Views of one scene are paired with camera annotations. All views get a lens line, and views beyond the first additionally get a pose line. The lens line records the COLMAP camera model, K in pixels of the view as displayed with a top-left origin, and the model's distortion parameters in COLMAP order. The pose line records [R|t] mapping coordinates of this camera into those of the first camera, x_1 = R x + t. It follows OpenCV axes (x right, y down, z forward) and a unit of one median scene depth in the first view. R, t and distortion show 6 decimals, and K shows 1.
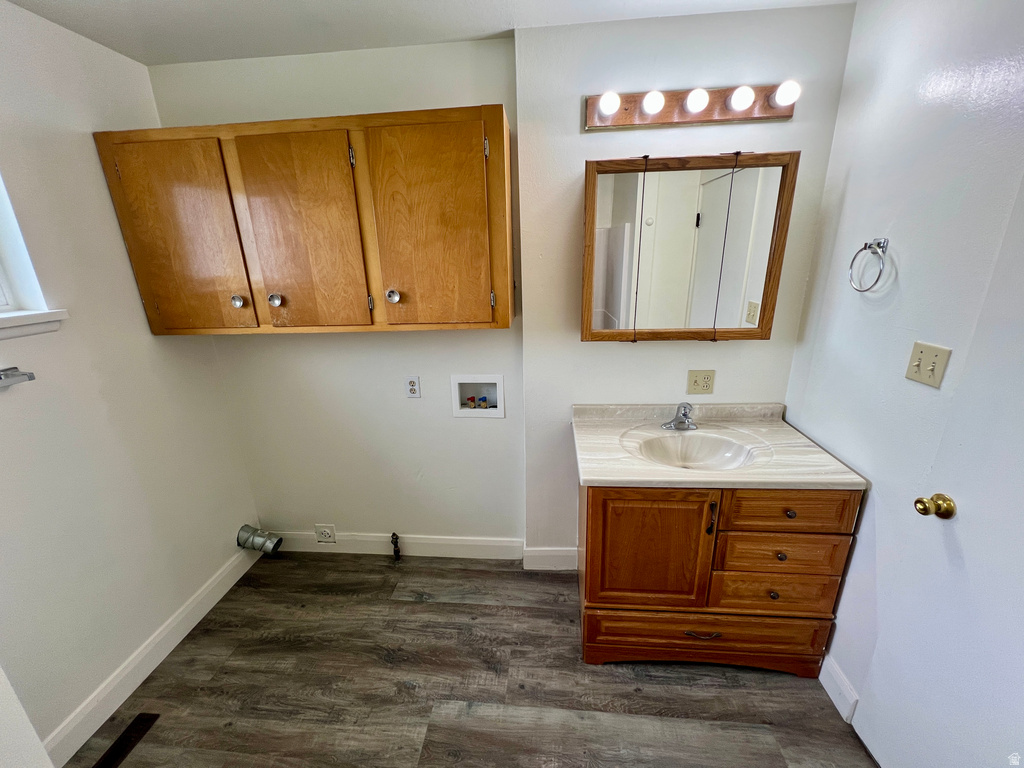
lens RADIAL K [[406.6, 0, 512.1], [0, 406.6, 386.4], [0, 0, 1]] dist [-0.005660, 0.000167]
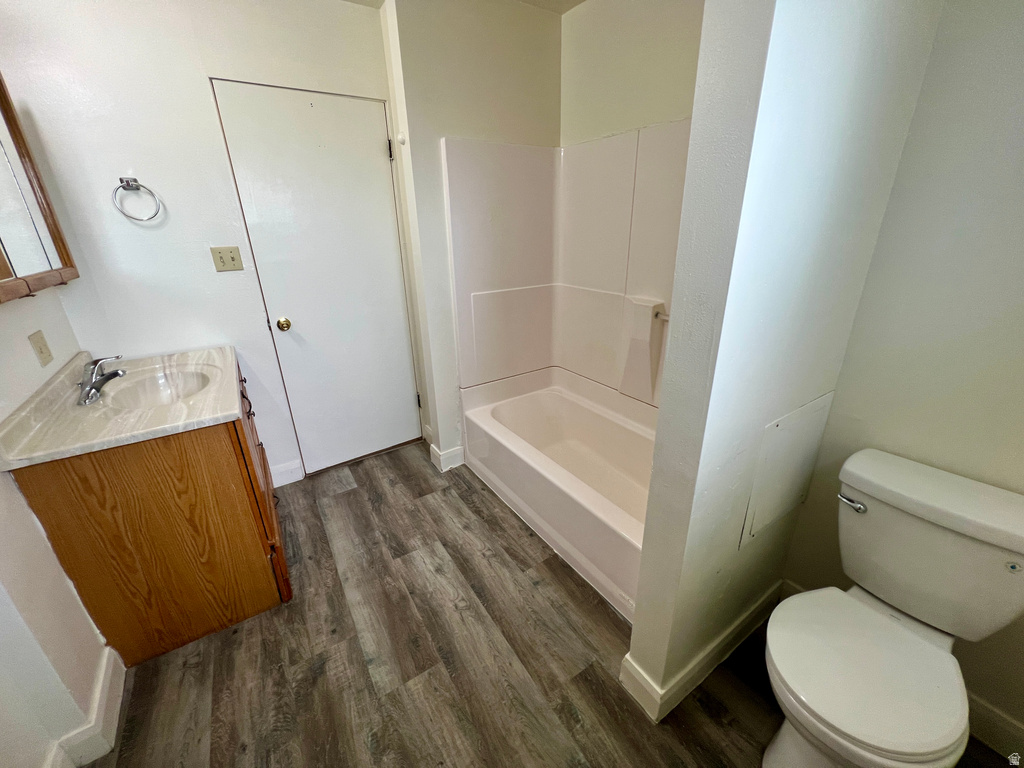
lens RADIAL K [[409.7, 0, 509.3], [0, 409.7, 380.0], [0, 0, 1]] dist [-0.000666, 0.000216]
pose [[-0.613279, -0.250024, 0.749251, -0.820986], [0.273879, 0.822418, 0.498617, -0.124934], [-0.740864, 0.510996, -0.435895, 0.817403]]
